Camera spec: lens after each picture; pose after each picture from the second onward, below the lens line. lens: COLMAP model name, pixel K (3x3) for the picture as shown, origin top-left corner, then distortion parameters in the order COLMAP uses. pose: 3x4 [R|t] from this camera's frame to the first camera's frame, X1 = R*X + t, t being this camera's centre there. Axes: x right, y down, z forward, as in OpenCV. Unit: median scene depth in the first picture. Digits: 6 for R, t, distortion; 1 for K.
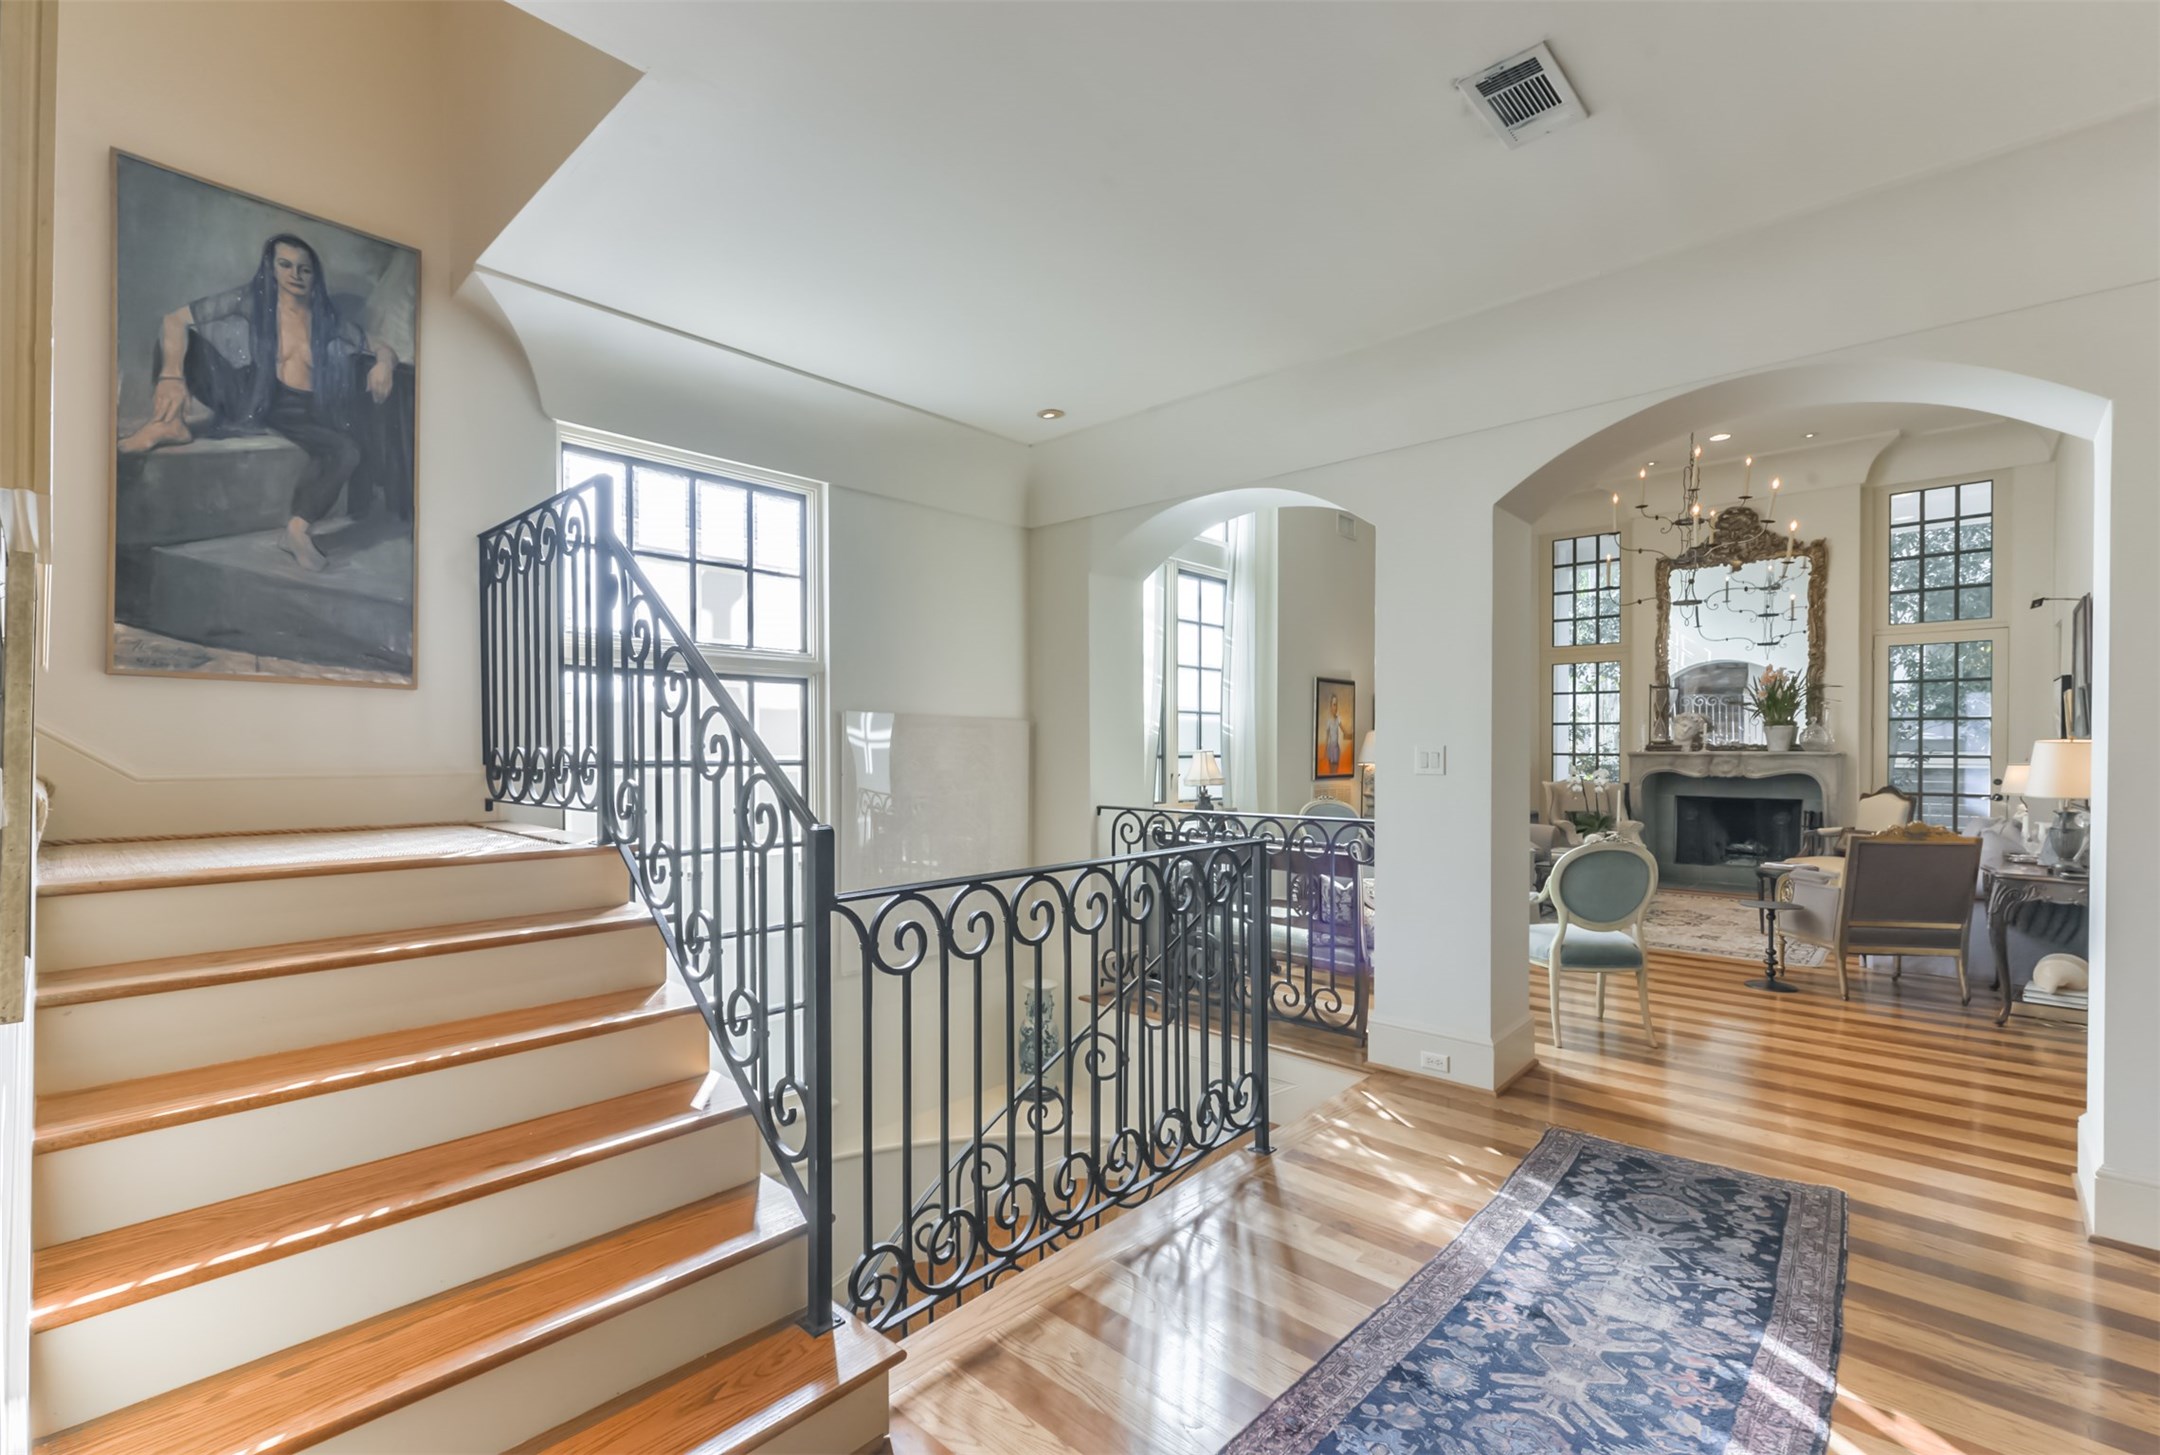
lens RADIAL K [[971.9, 0, 1079.4], [0, 971.9, 742.2], [0, 0, 1]] dist [-0.000354, -0.000183]
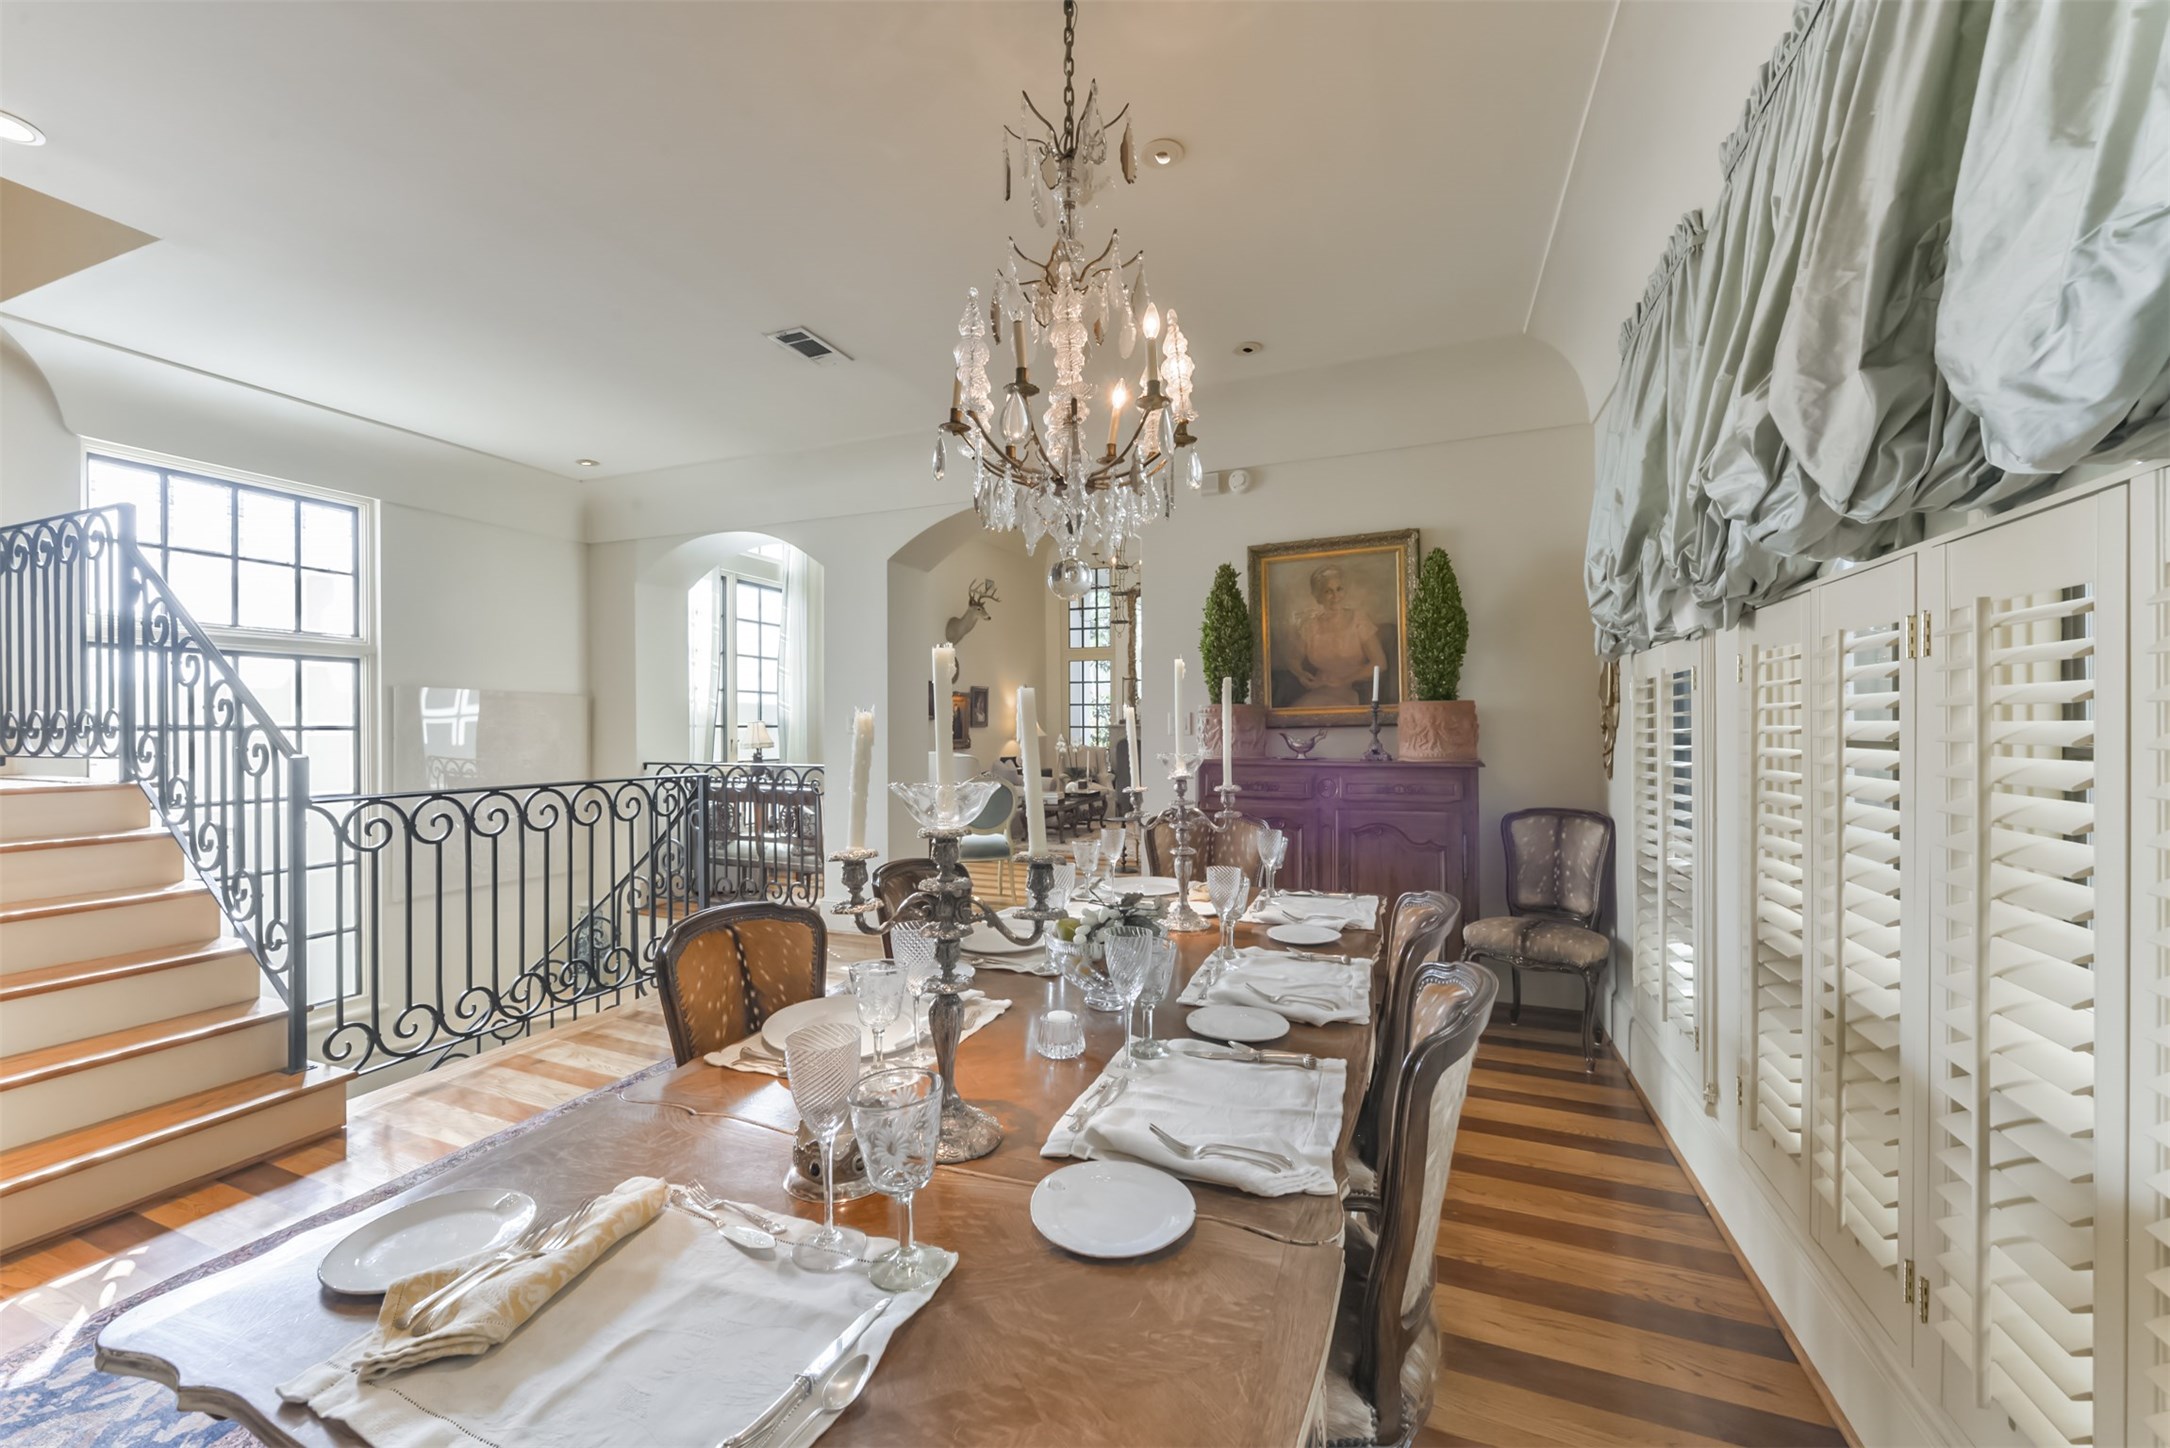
lens RADIAL K [[862.1, 0, 1077.7], [0, 862.1, 715.4], [0, 0, 1]] dist [-0.000077, -0.000154]
pose [[0.934801, 0.002721, 0.355161, 0.227643], [0.000015, 0.999970, -0.007701, 0.017033], [-0.355172, 0.007205, 0.934773, -0.414979]]
